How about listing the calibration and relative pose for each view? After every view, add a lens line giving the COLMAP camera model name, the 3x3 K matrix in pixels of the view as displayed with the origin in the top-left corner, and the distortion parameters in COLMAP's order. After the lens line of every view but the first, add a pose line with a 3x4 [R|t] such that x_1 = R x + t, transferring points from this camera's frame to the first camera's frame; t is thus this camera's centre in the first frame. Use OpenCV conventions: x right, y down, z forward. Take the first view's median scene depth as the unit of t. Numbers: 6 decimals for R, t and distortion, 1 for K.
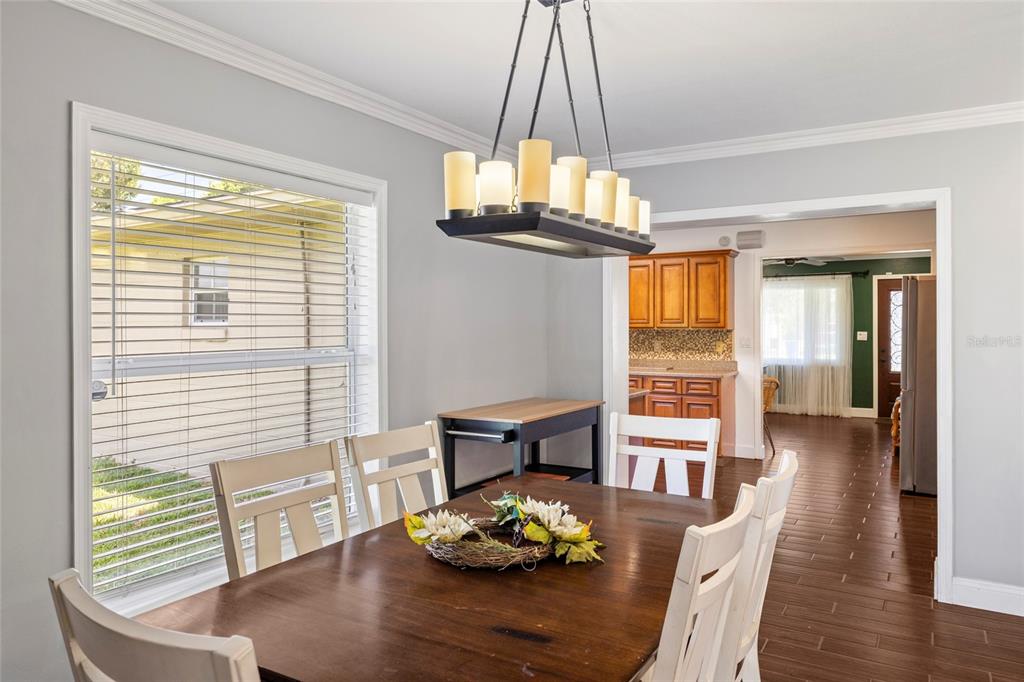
lens RADIAL K [[726.9, 0, 511.6], [0, 726.9, 330.5], [0, 0, 1]] dist [0.025804, 0.000360]
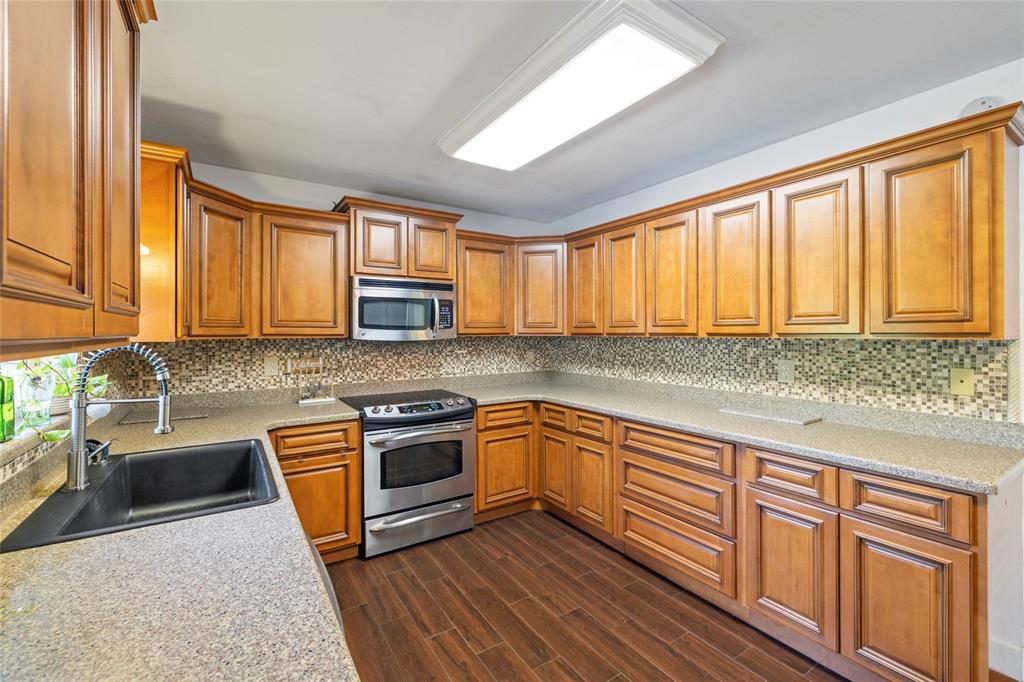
lens RADIAL K [[431.5, 0, 504.0], [0, 431.5, 333.5], [0, 0, 1]] dist [0.000685, 0.000520]
pose [[0.890310, -0.002019, -0.455350, 0.163206], [0.001155, 0.999997, -0.002178, -0.003946], [0.455353, 0.001413, 0.890310, 0.648615]]
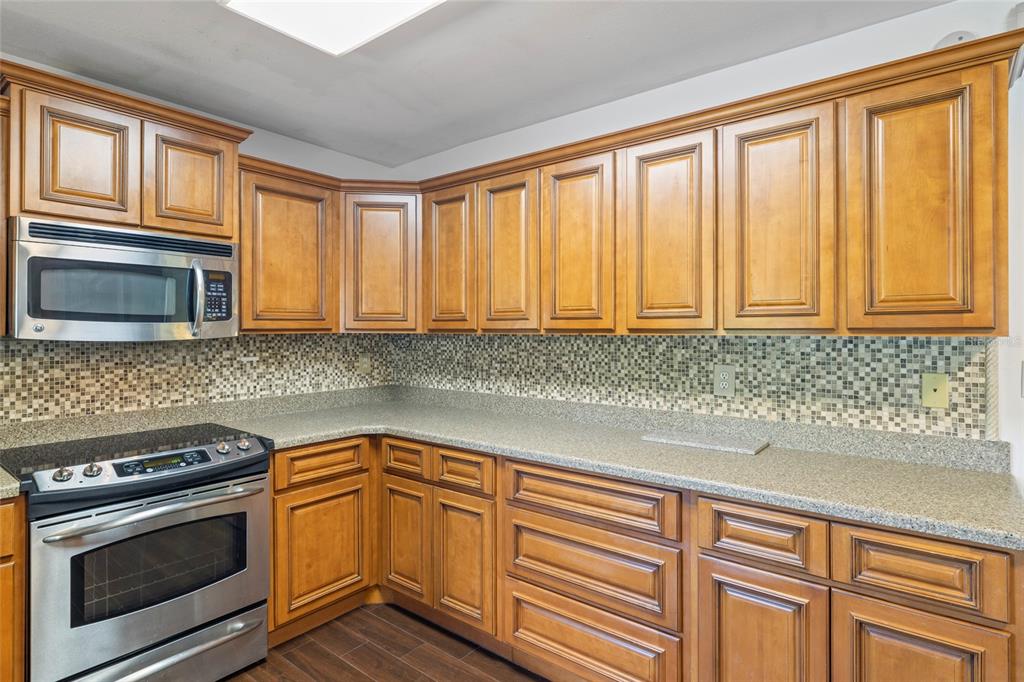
lens RADIAL K [[544.8, 0, 503.9], [0, 544.8, 327.3], [0, 0, 1]] dist [-0.002297, 0.000931]
pose [[0.988360, -0.001979, -0.152123, 0.132300], [0.000462, 0.999950, -0.010007, -0.002775], [0.152136, 0.009820, 0.988311, 0.710077]]
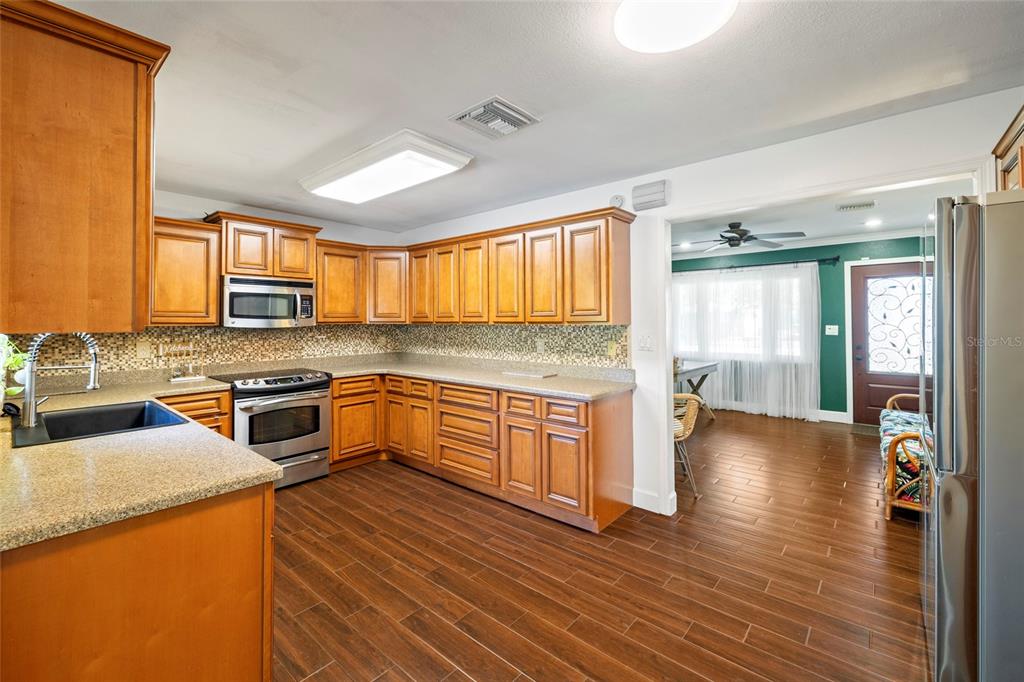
lens RADIAL K [[436.9, 0, 505.5], [0, 436.9, 316.4], [0, 0, 1]] dist [0.000105, 0.000047]
pose [[0.981235, -0.005305, -0.192745, 0.254205], [0.002493, 0.999887, -0.014828, -0.003263], [0.192802, 0.014069, 0.981137, 0.531356]]
